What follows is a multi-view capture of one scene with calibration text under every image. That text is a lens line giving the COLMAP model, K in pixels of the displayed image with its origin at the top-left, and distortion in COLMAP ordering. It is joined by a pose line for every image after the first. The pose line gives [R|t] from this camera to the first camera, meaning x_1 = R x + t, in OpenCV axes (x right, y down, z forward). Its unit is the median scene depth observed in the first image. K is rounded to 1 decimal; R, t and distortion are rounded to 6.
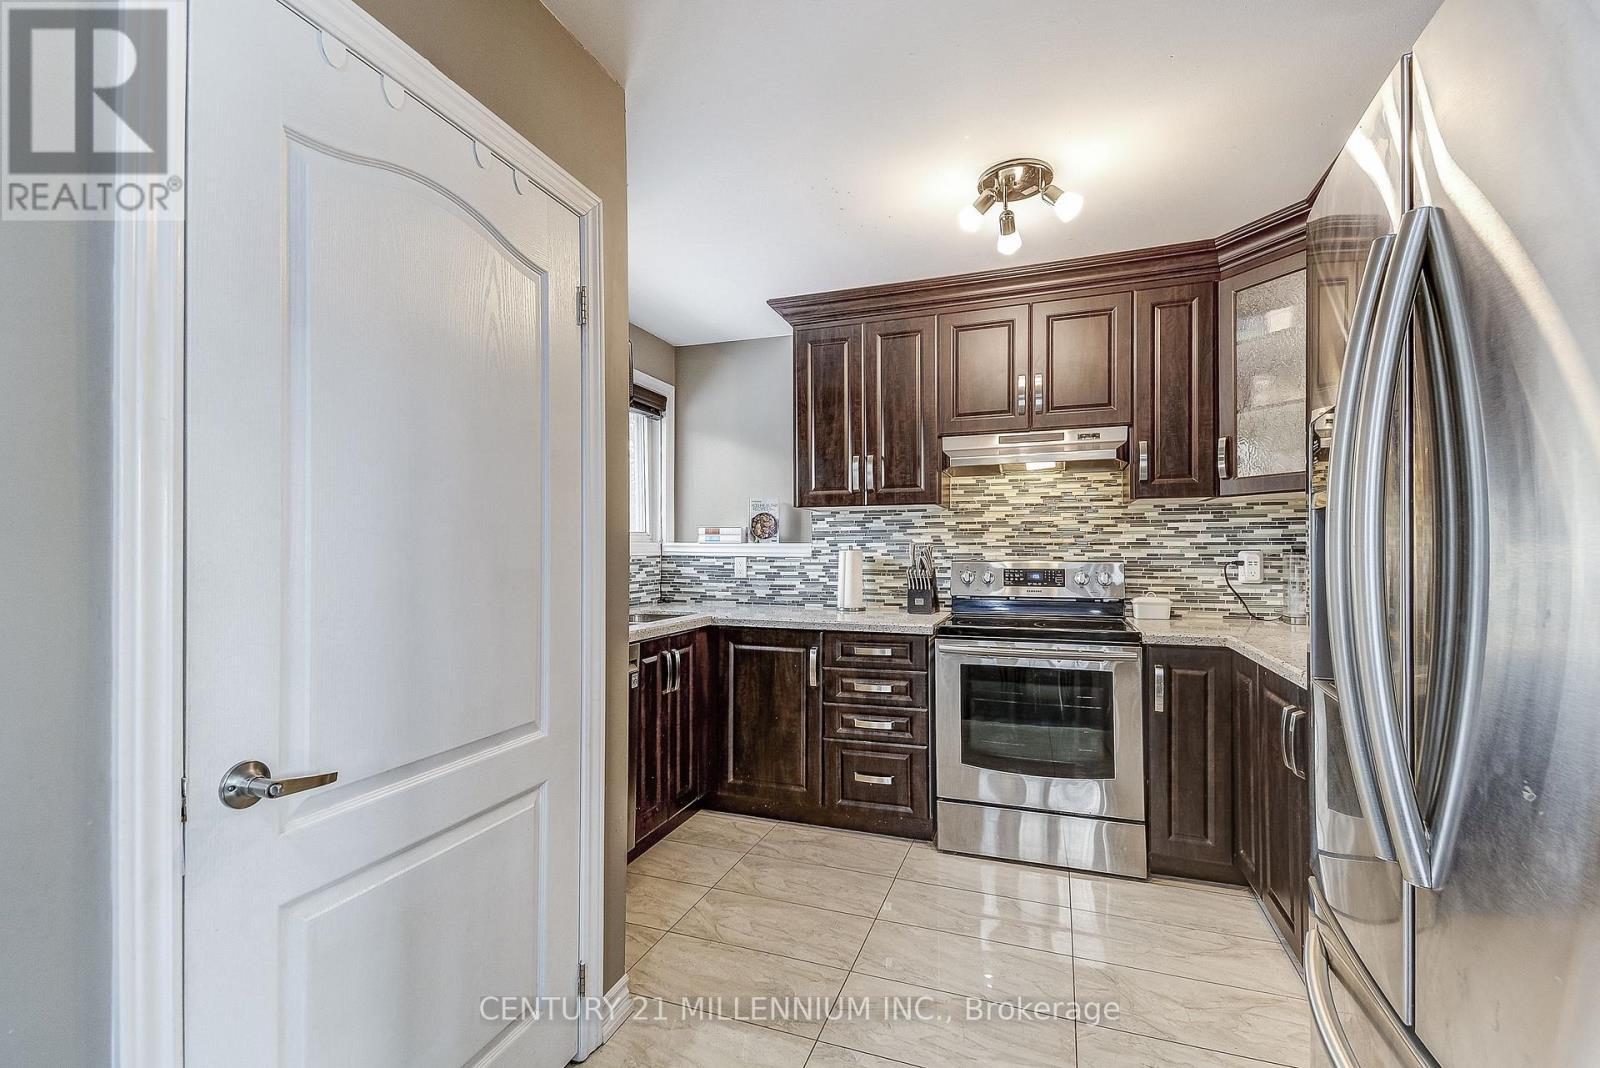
lens RADIAL K [[704.5, 0, 796.9], [0, 704.5, 540.1], [0, 0, 1]] dist [0.050911, -0.025798]
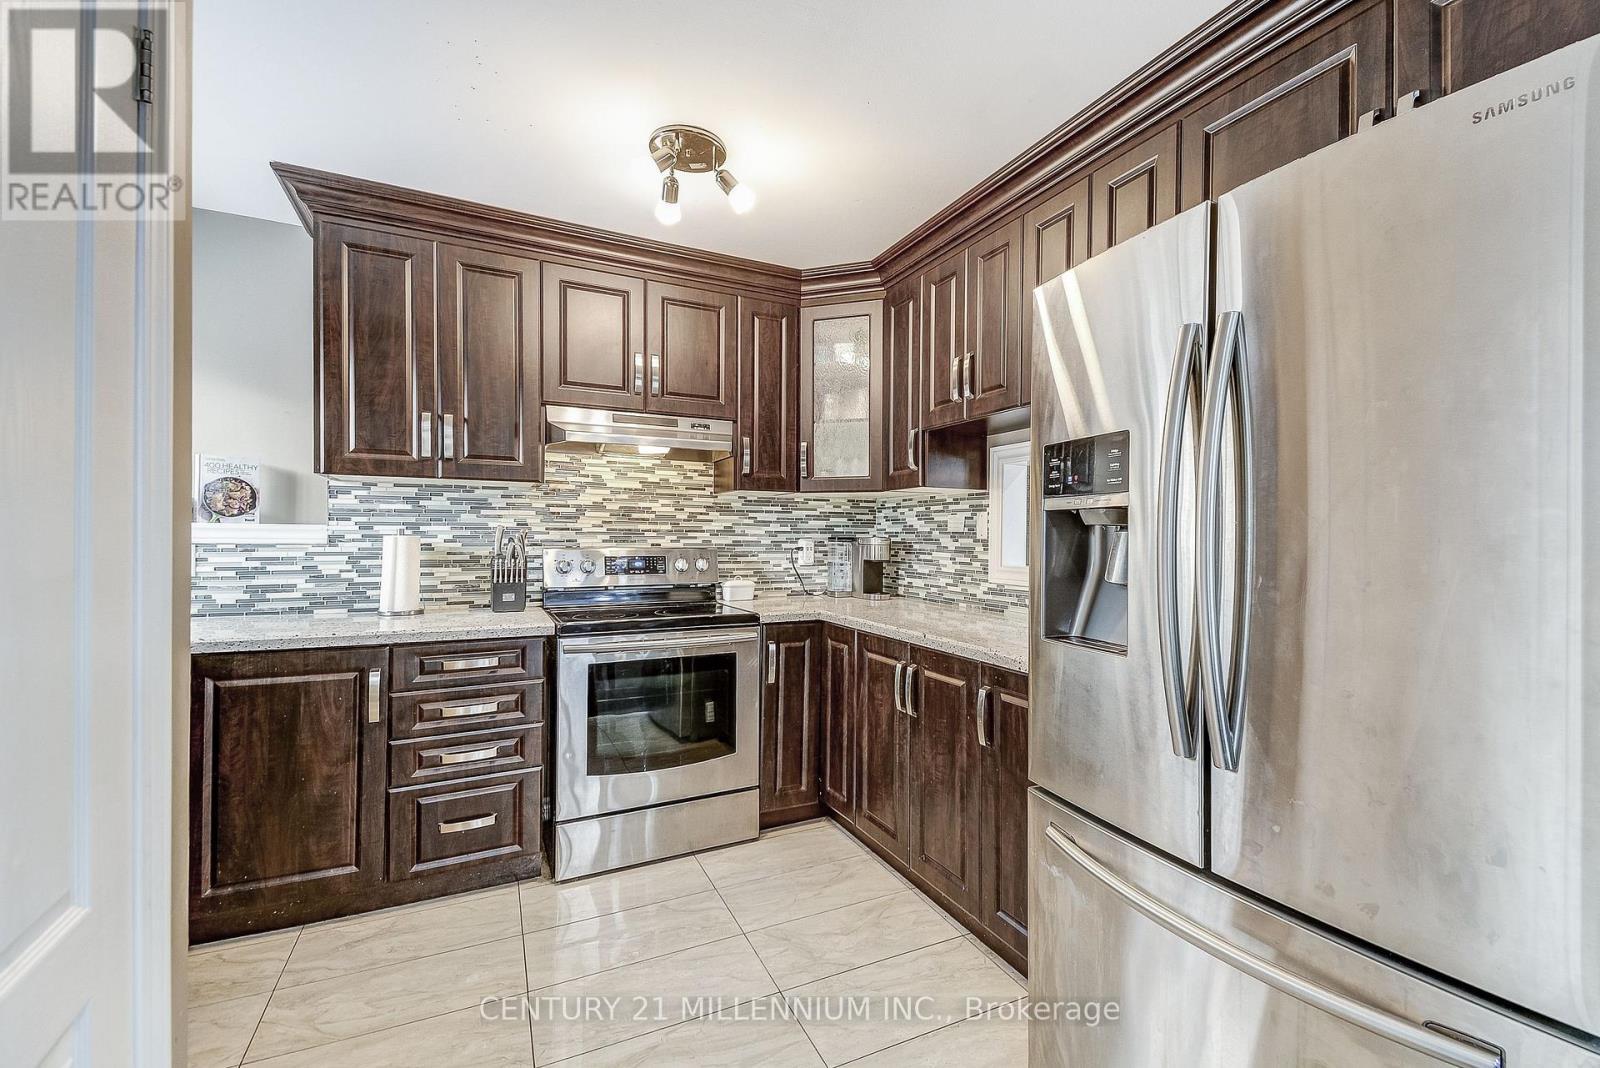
lens RADIAL K [[705.2, 0, 847.7], [0, 705.2, 535.4], [0, 0, 1]] dist [0.053137, -0.026105]
pose [[0.680225, 0.007861, 0.732961, -0.178133], [-0.018411, 0.999810, 0.006364, 0.000908], [-0.732772, -0.017823, 0.680241, 0.134736]]
